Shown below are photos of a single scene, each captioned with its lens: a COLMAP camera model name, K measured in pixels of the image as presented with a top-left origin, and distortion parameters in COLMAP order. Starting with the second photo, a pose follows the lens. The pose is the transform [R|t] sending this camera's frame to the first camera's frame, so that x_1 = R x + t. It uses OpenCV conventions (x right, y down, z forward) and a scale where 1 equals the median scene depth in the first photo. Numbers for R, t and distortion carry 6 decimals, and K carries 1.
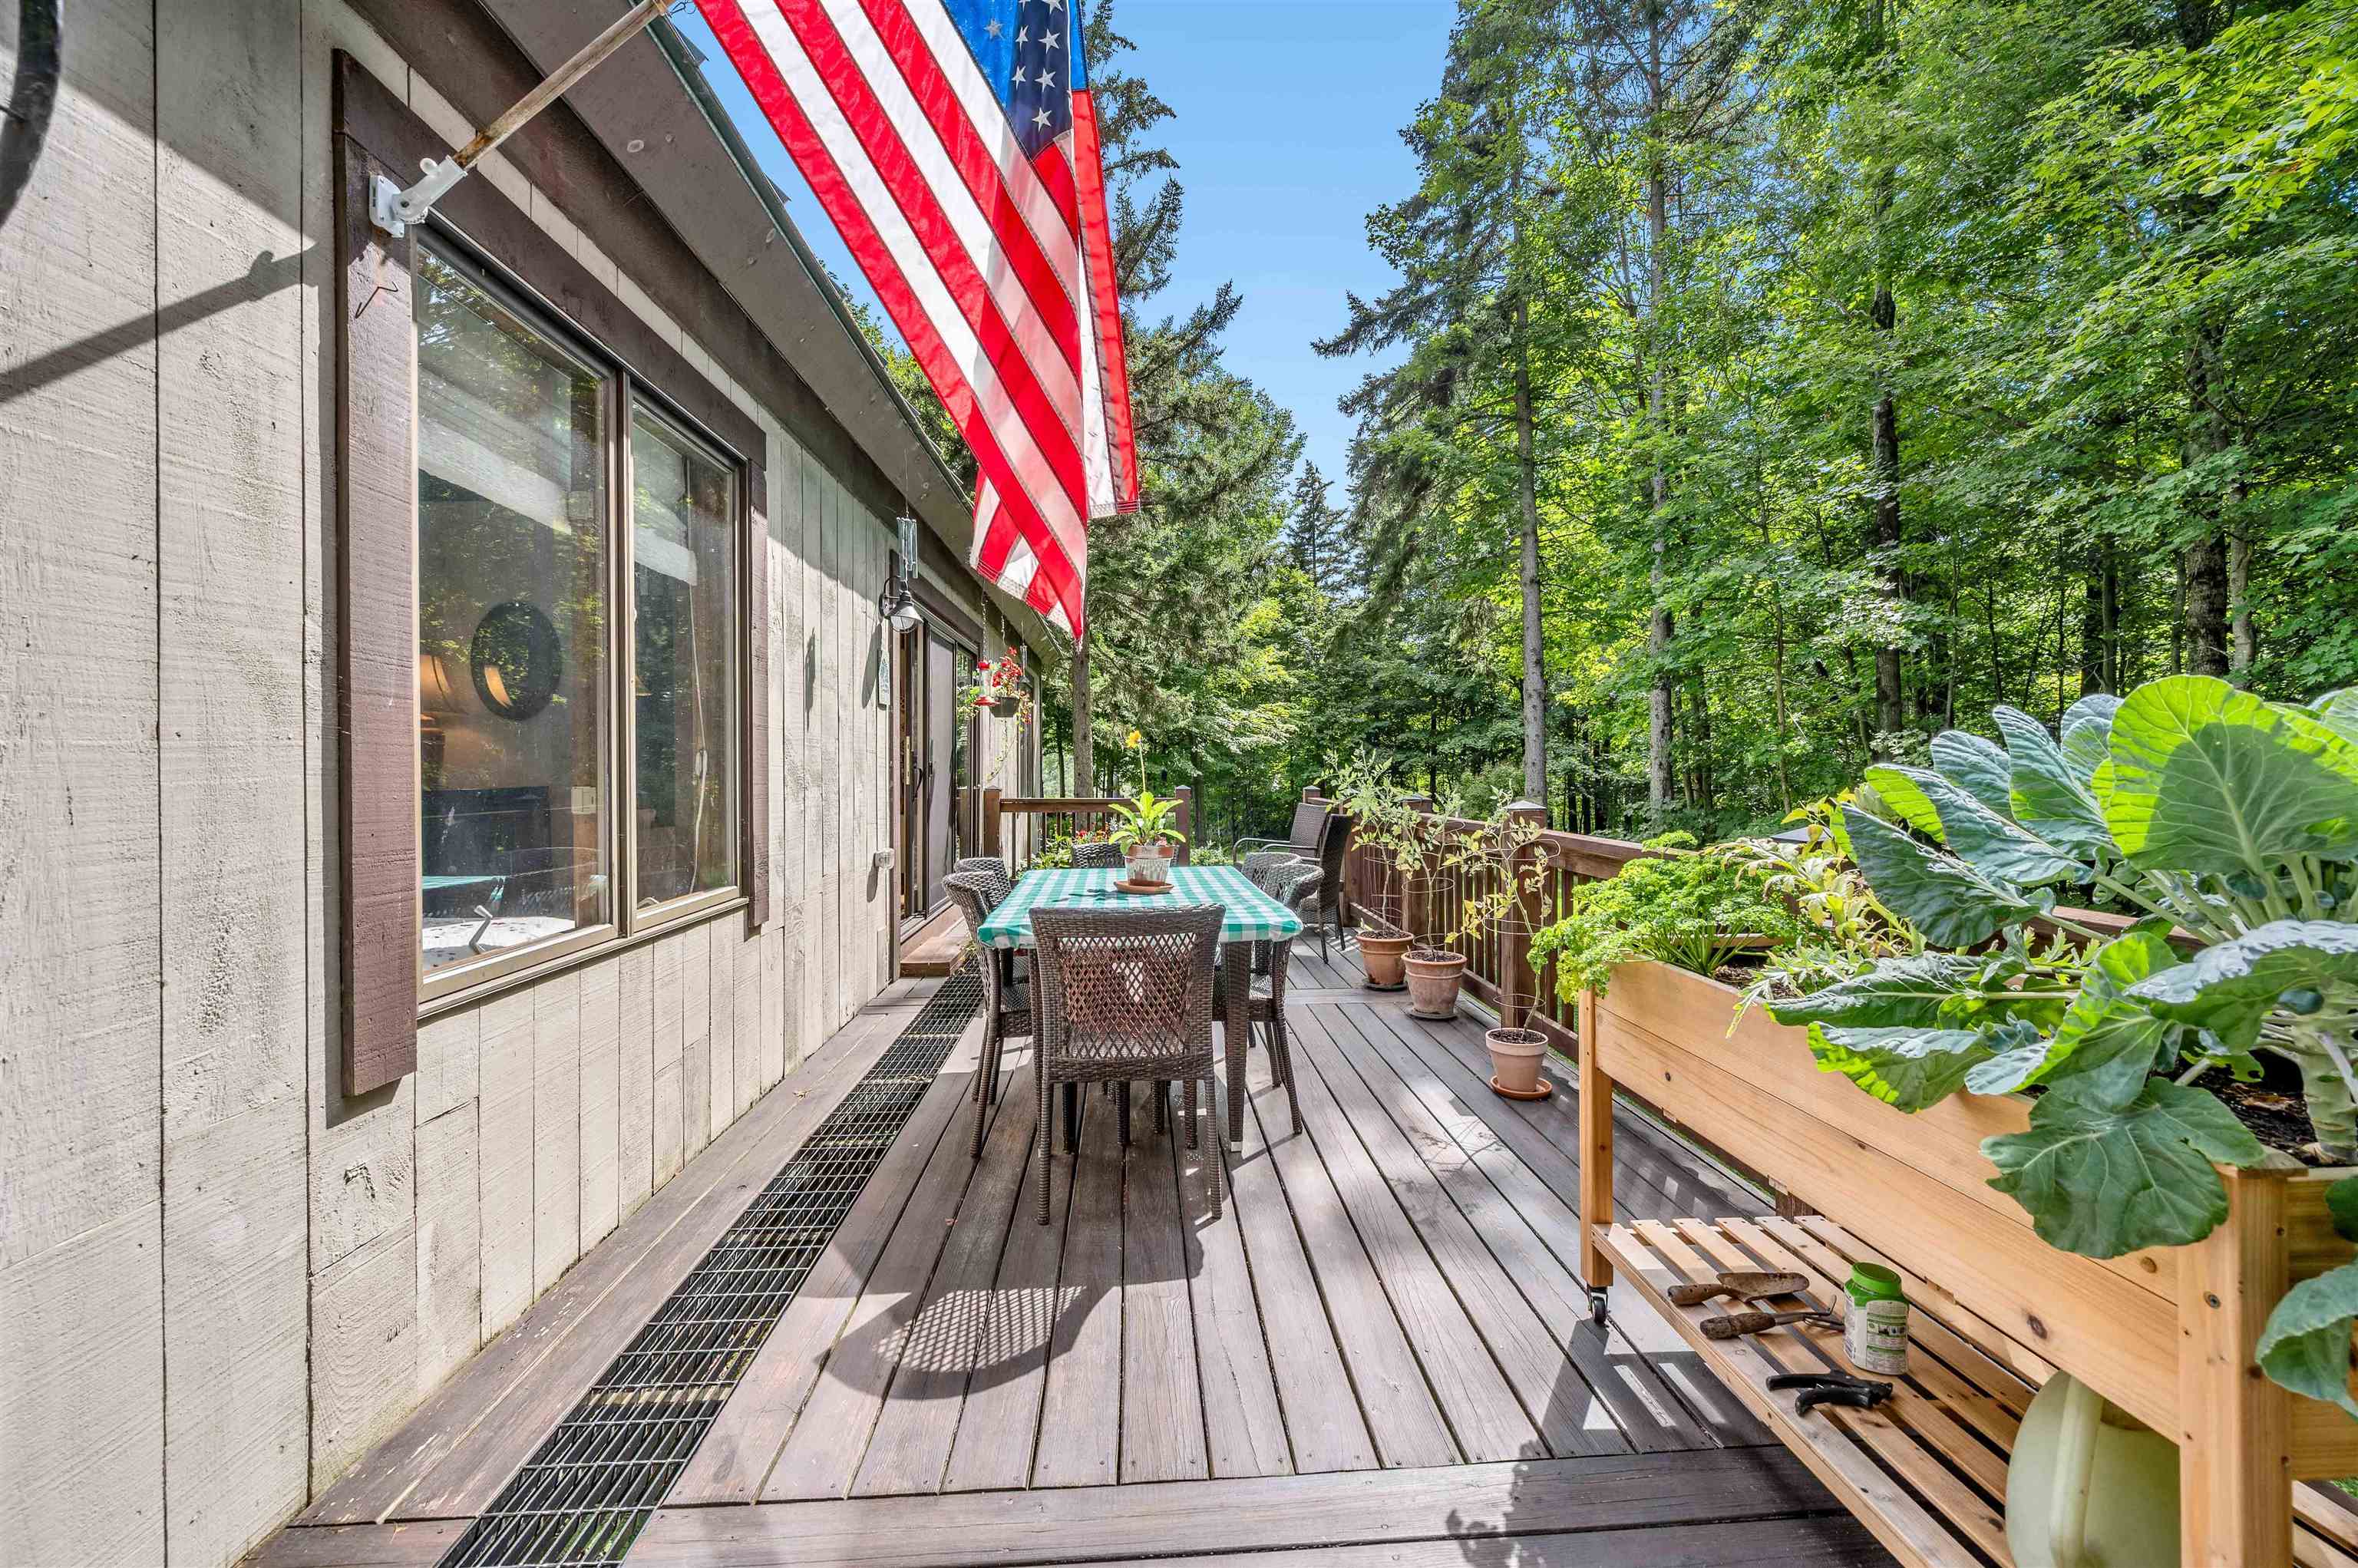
lens RADIAL K [[922.3, 0, 1185.9], [0, 922.3, 770.9], [0, 0, 1]] dist [-0.001241, -0.000630]
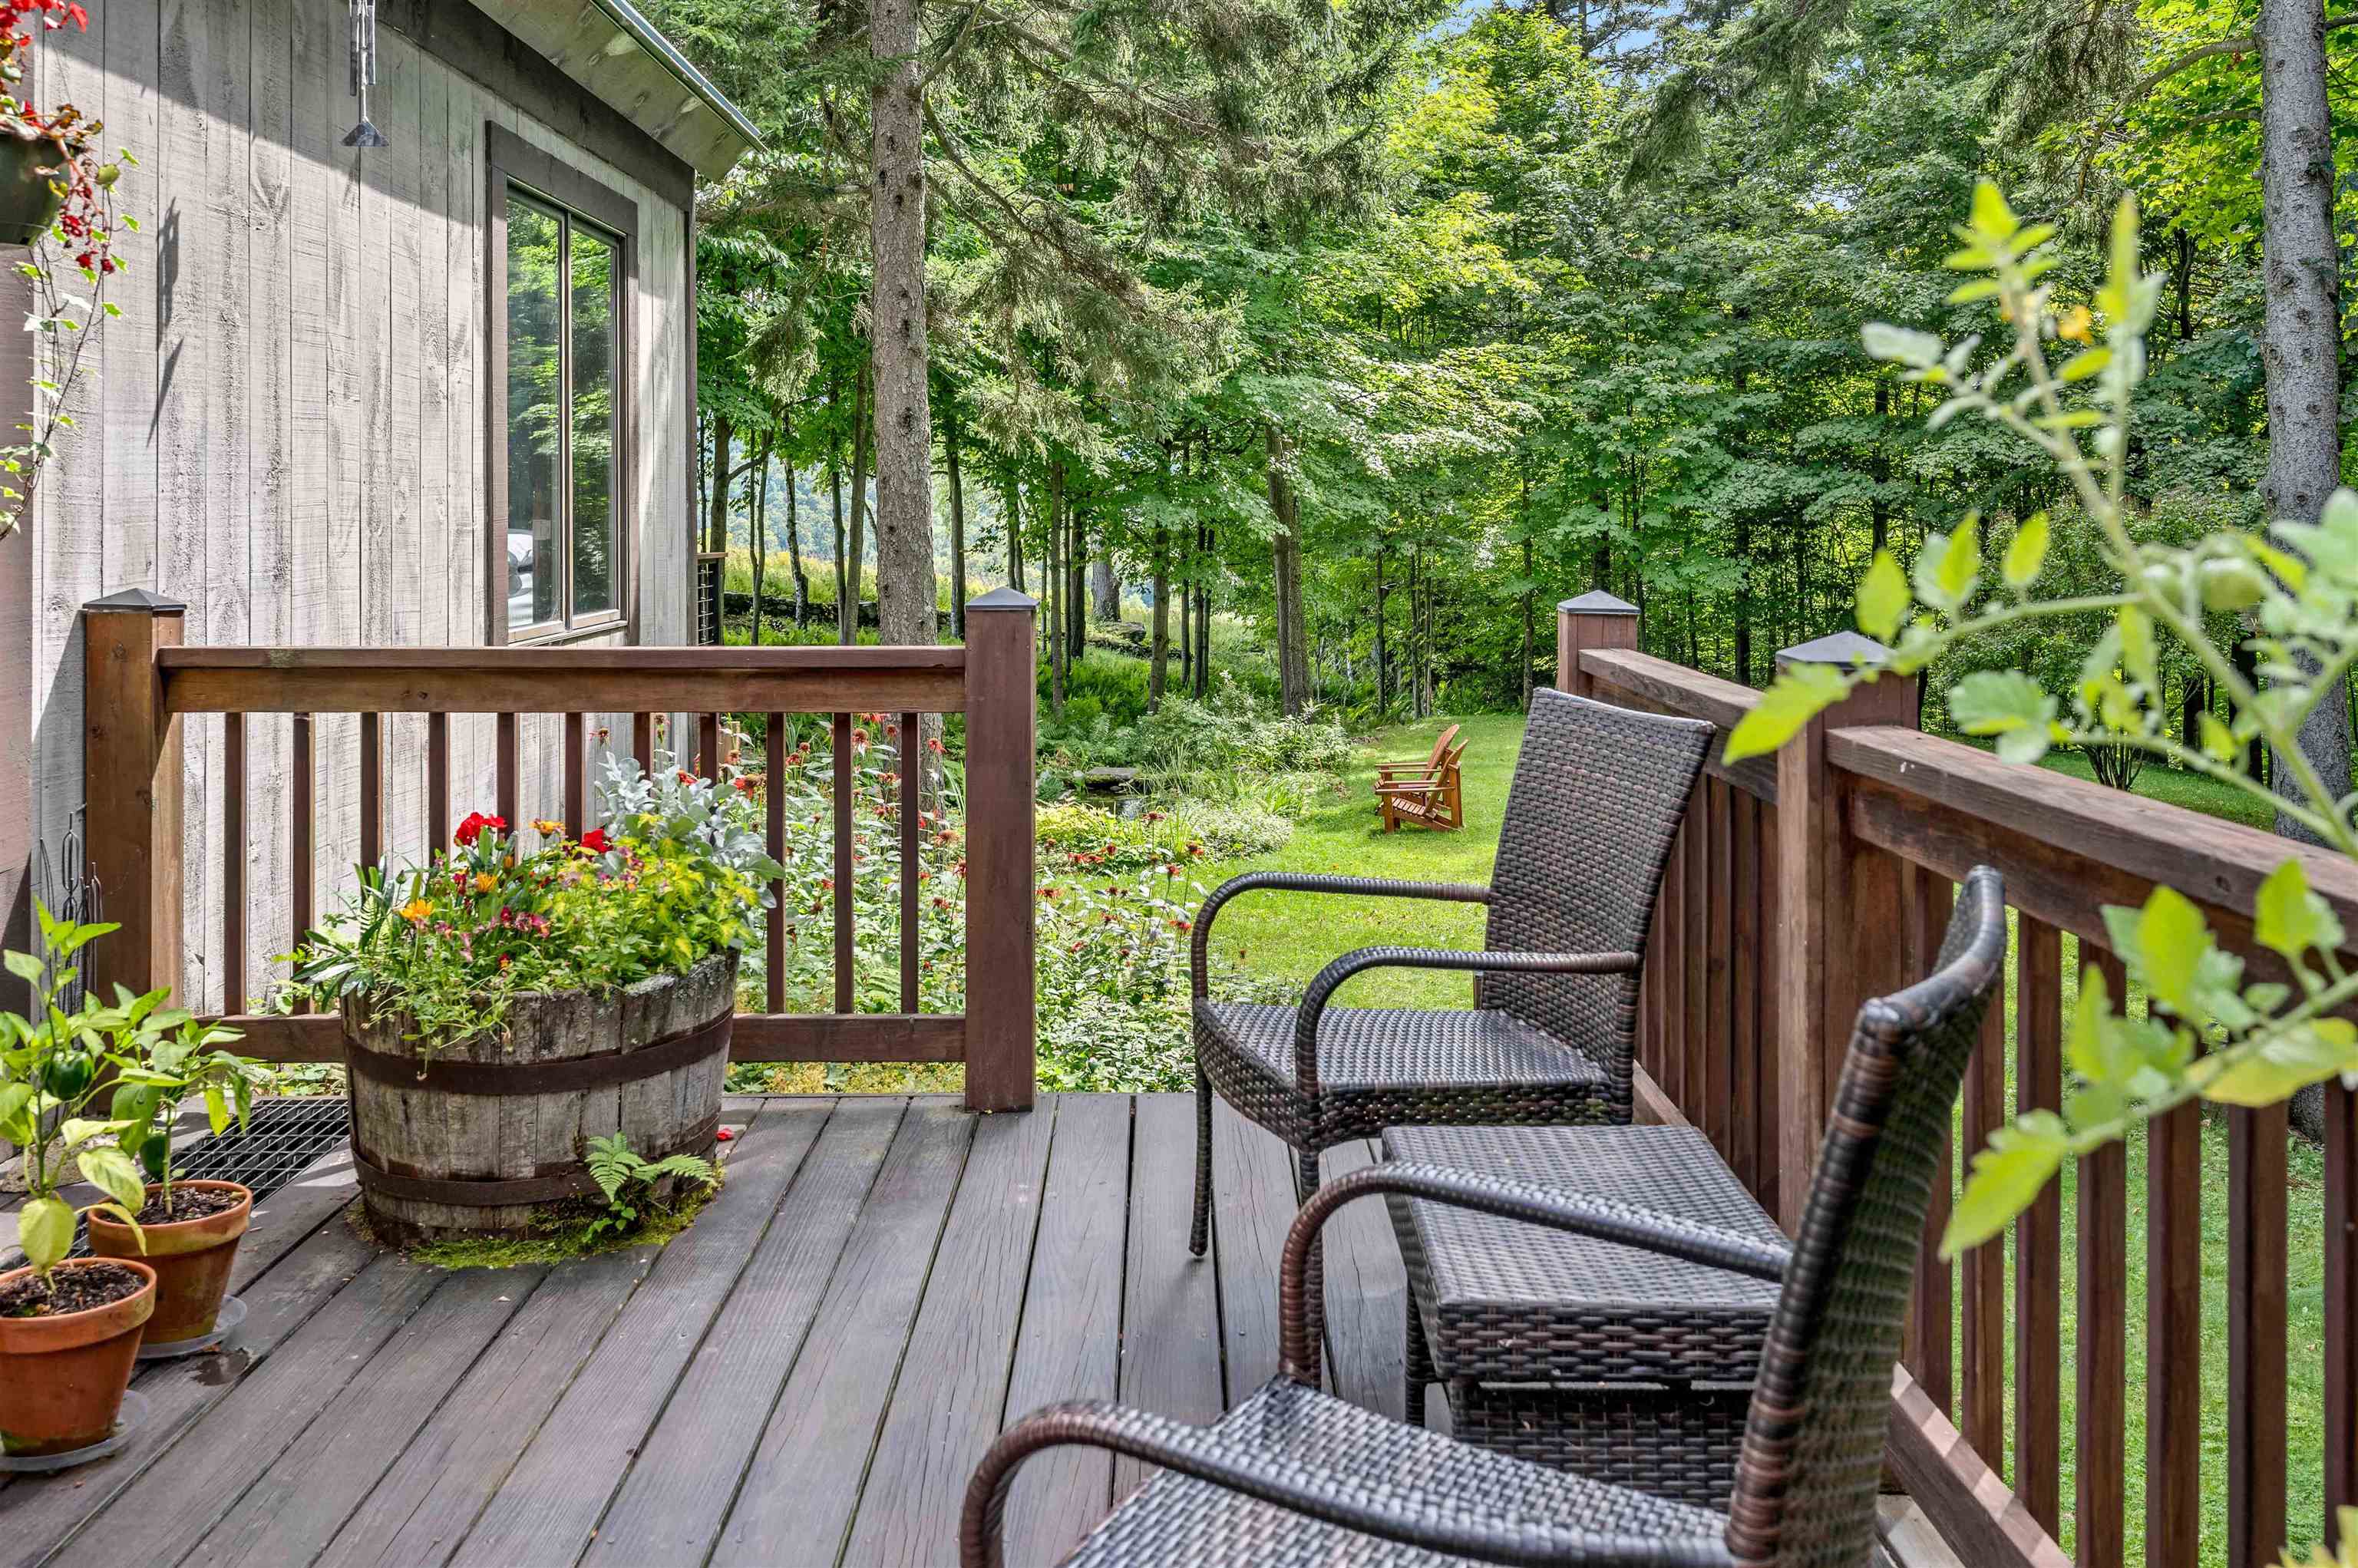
lens RADIAL K [[2043.5, 0, 1170.2], [0, 2043.5, 505.6], [0, 0, 1]] dist [-0.000767, 0.004279]
pose [[0.998253, 0.001327, -0.059062, 0.164444], [-0.001677, 0.999981, -0.005877, -0.003536], [0.059053, 0.005966, 0.998237, 1.311546]]
